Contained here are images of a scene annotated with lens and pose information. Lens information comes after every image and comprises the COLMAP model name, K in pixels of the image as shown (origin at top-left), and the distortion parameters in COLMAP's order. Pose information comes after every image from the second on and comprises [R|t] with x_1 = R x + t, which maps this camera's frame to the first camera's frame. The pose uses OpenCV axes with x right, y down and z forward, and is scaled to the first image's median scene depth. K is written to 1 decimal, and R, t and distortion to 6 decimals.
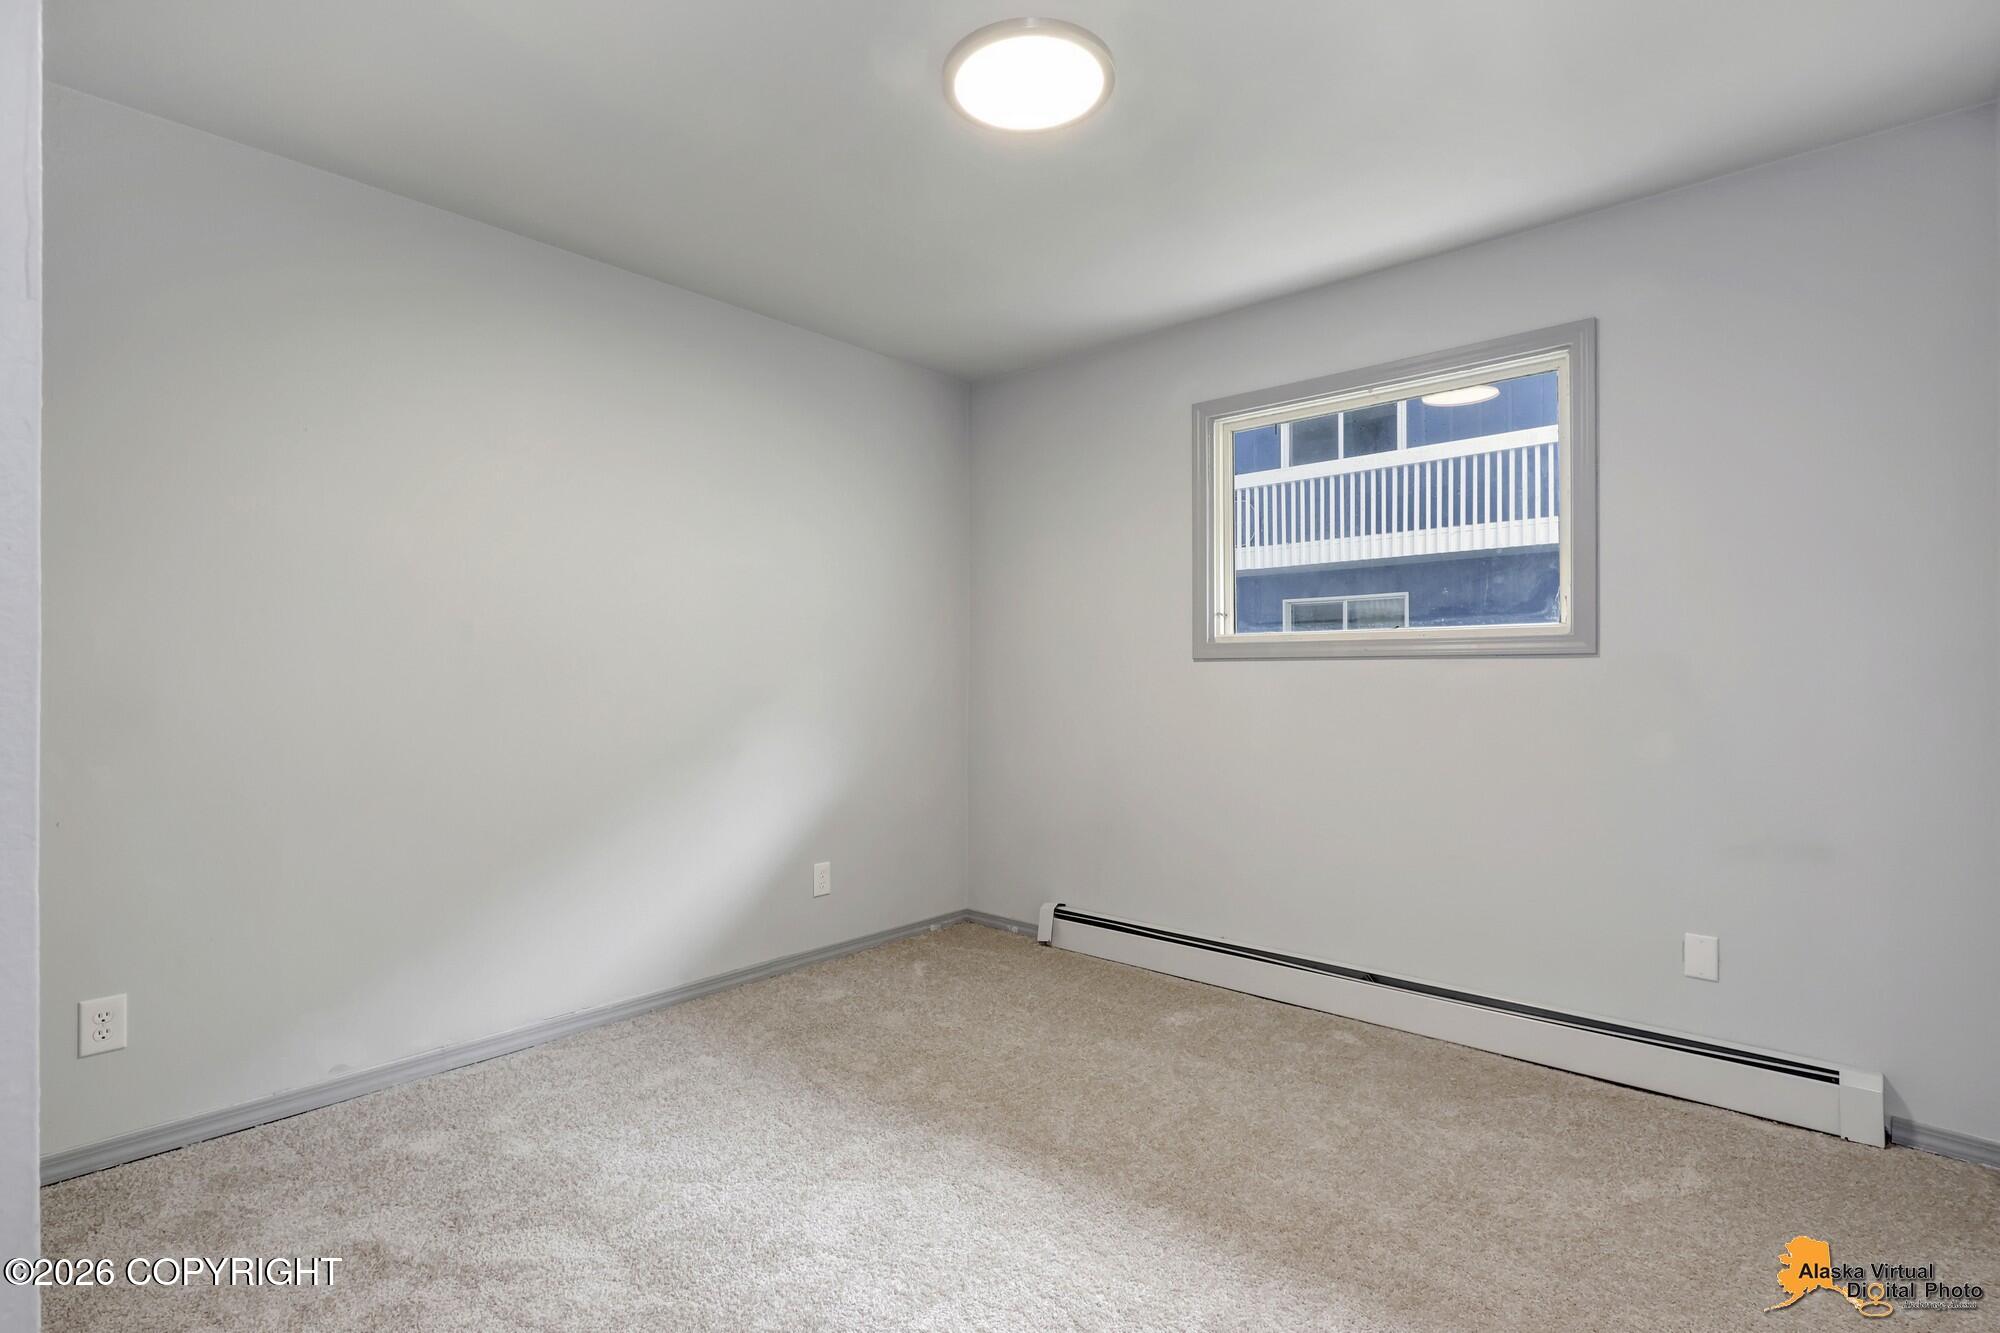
lens RADIAL K [[925.5, 0, 990.0], [0, 925.5, 695.1], [0, 0, 1]] dist [0.004120, 0.000729]
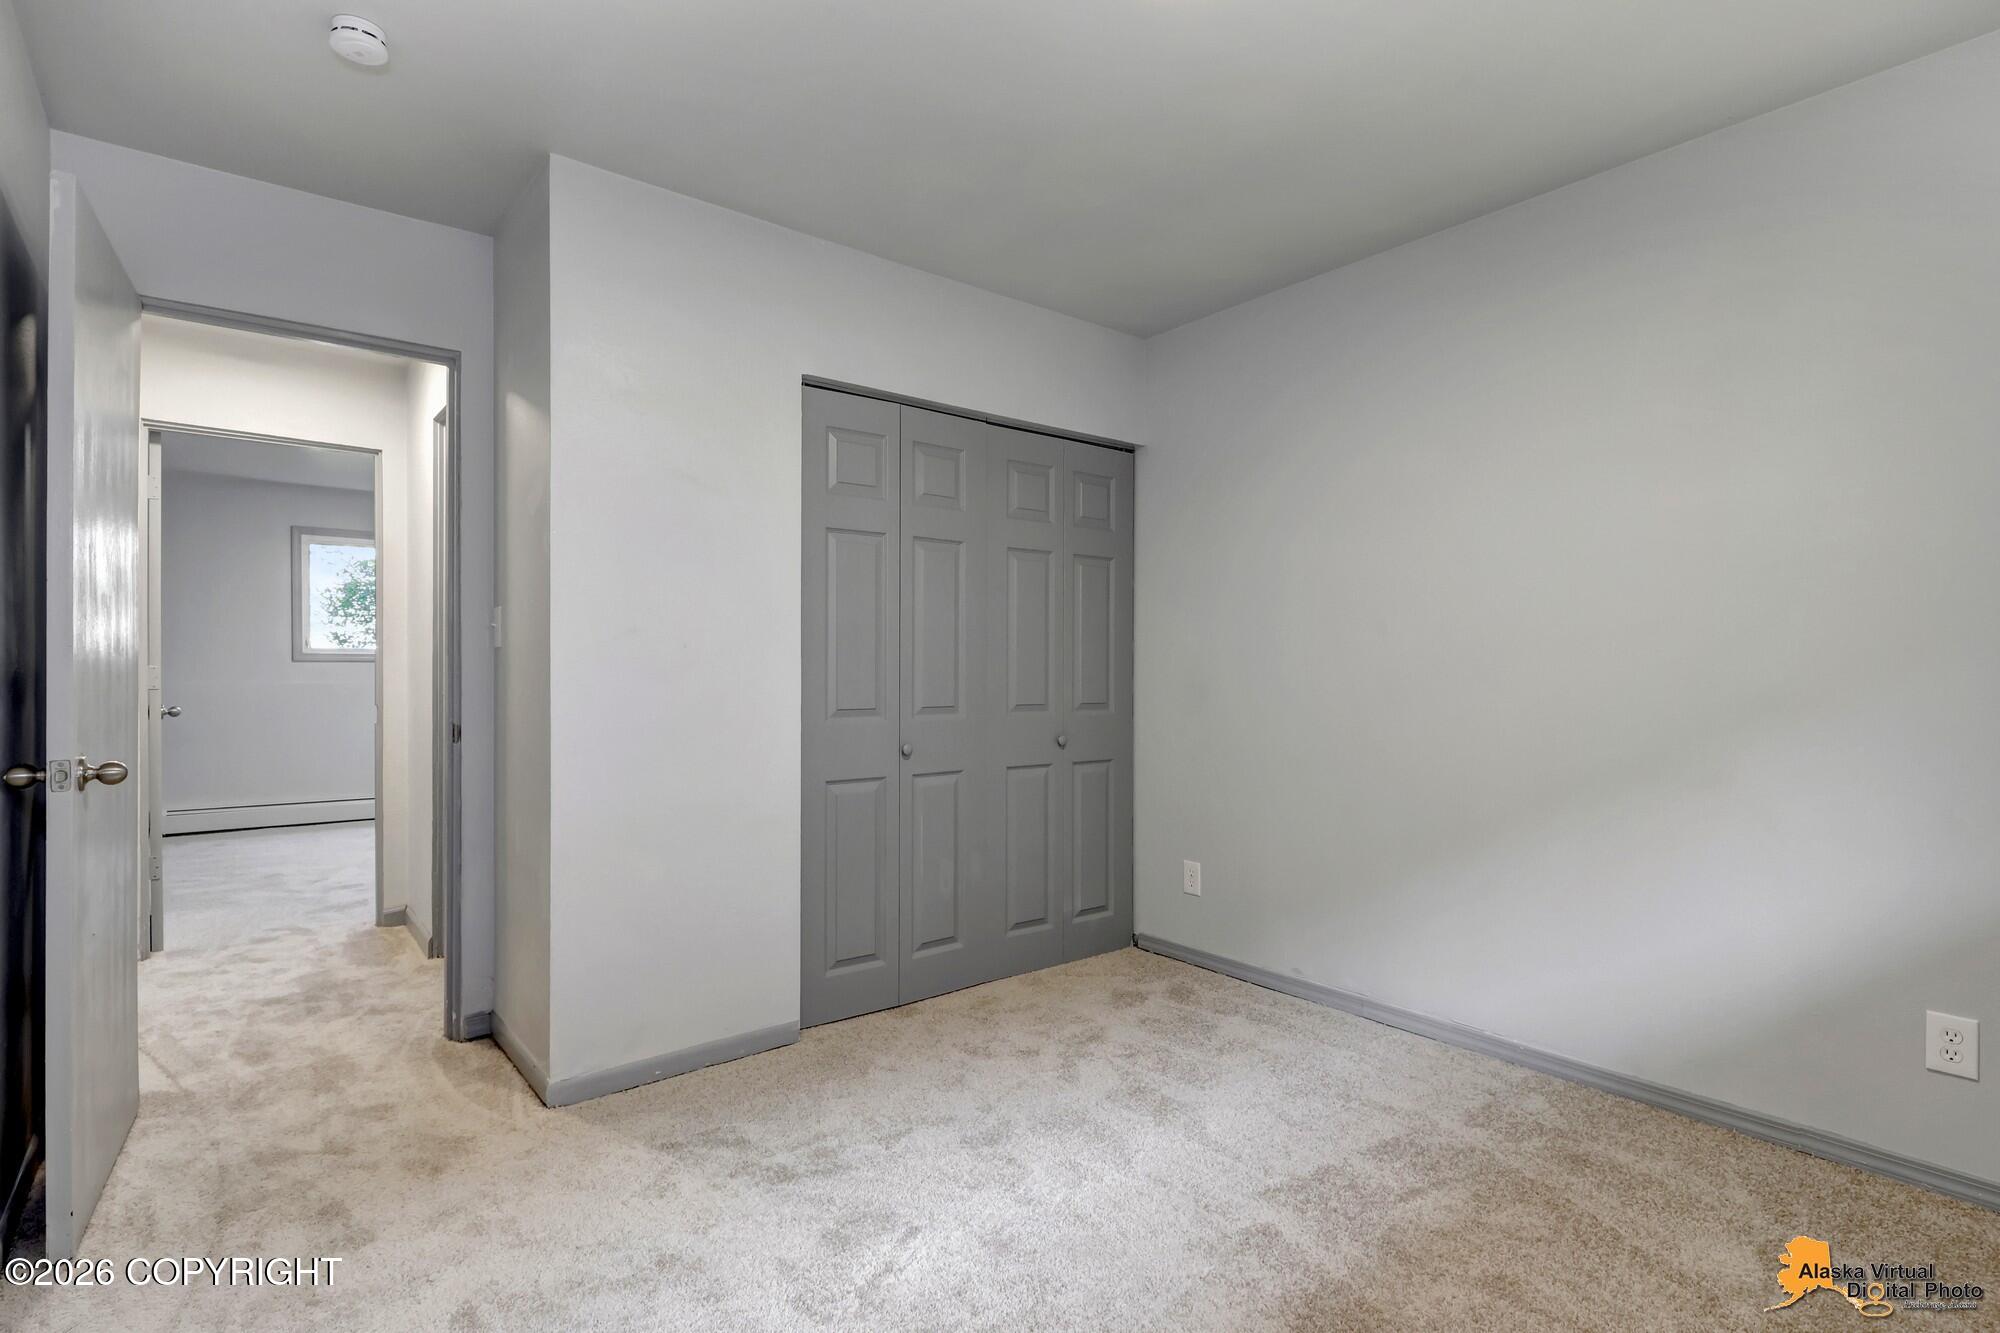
lens RADIAL K [[950.2, 0, 1014.0], [0, 950.2, 678.6], [0, 0, 1]] dist [0.005925, 0.000095]
pose [[-0.146330, 0.003220, -0.989231, 0.603442], [-0.026717, 0.999617, 0.007206, -0.009696], [0.988875, 0.027484, -0.146188, 0.692790]]
